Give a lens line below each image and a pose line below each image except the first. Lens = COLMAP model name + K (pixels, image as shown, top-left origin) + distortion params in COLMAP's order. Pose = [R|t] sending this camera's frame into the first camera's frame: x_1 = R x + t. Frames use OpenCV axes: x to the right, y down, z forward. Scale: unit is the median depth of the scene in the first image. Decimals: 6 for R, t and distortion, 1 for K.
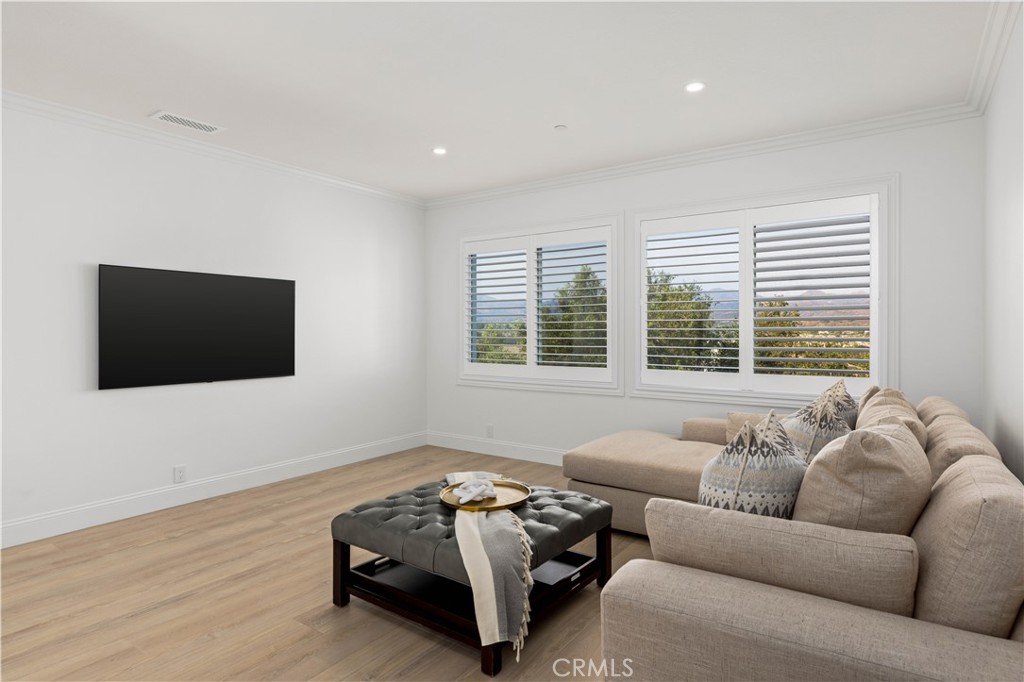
lens RADIAL K [[563.2, 0, 513.7], [0, 563.2, 336.4], [0, 0, 1]] dist [0.005066, -0.000627]
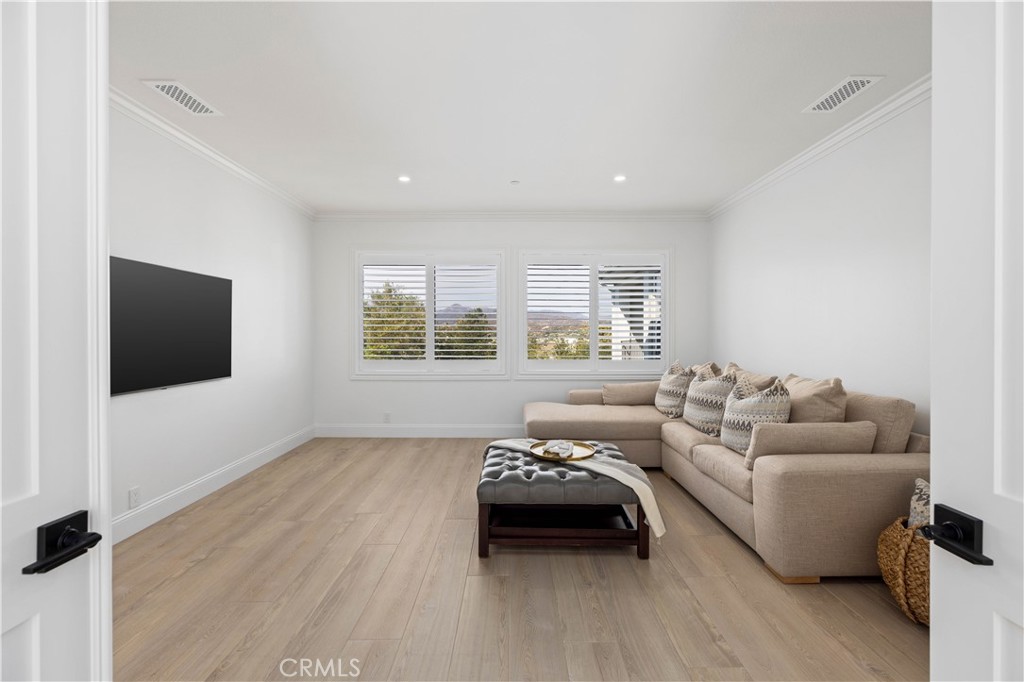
lens RADIAL K [[454.0, 0, 513.7], [0, 454.0, 335.3], [0, 0, 1]] dist [0.001658, -0.000072]
pose [[0.821991, -0.002963, 0.569492, -0.526582], [0.005038, 0.999985, -0.002068, 0.000120], [-0.569478, 0.004569, 0.821994, 0.100467]]
